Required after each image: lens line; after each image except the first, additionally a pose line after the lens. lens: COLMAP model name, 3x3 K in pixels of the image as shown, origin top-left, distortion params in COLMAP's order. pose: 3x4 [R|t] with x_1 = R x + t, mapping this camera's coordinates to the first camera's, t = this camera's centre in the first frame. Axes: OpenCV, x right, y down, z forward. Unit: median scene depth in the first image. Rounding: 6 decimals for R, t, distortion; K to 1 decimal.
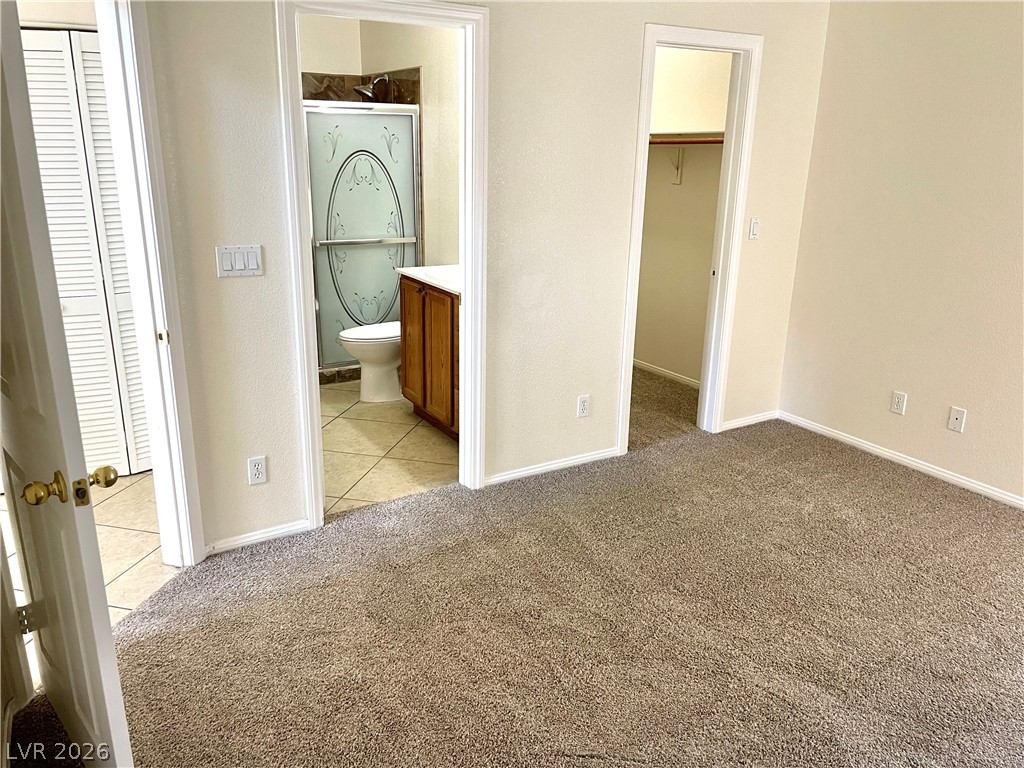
lens RADIAL K [[775.3, 0, 519.5], [0, 775.3, 379.2], [0, 0, 1]] dist [0.083953, -0.115653]
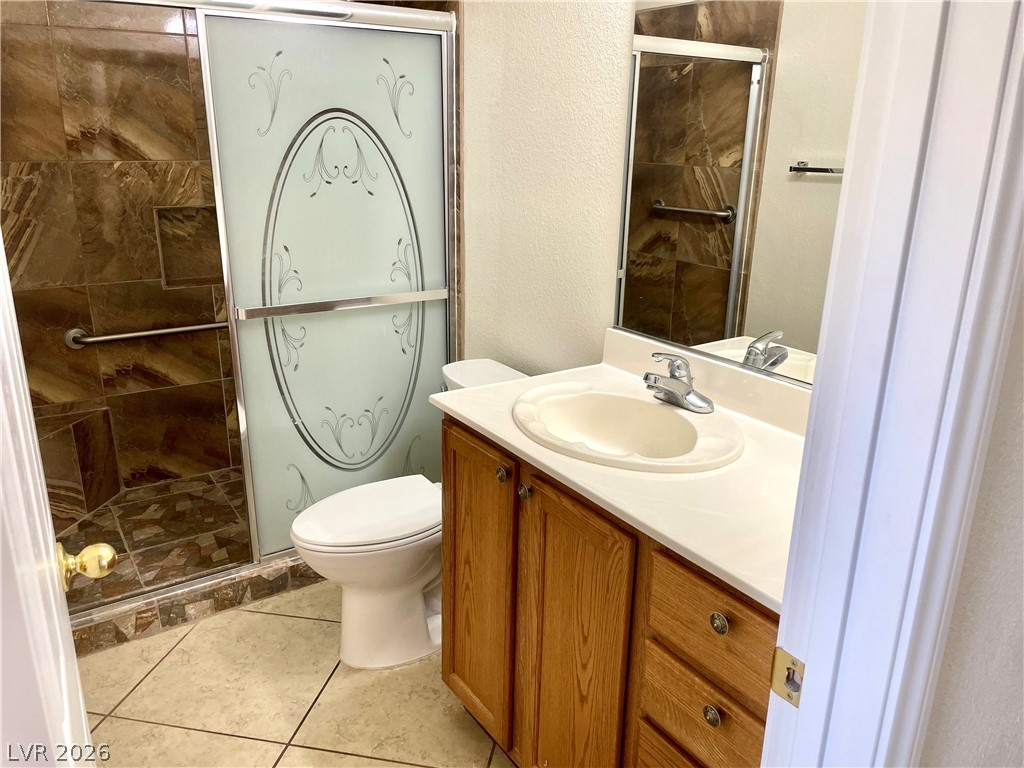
lens RADIAL K [[775.3, 0, 517.2], [0, 775.3, 382.1], [0, 0, 1]] dist [0.083953, -0.115653]
pose [[0.998927, -0.013387, 0.044333, -0.114864], [0.012427, 0.999684, 0.021867, -0.137335], [-0.044611, -0.021292, 0.998777, 0.518630]]
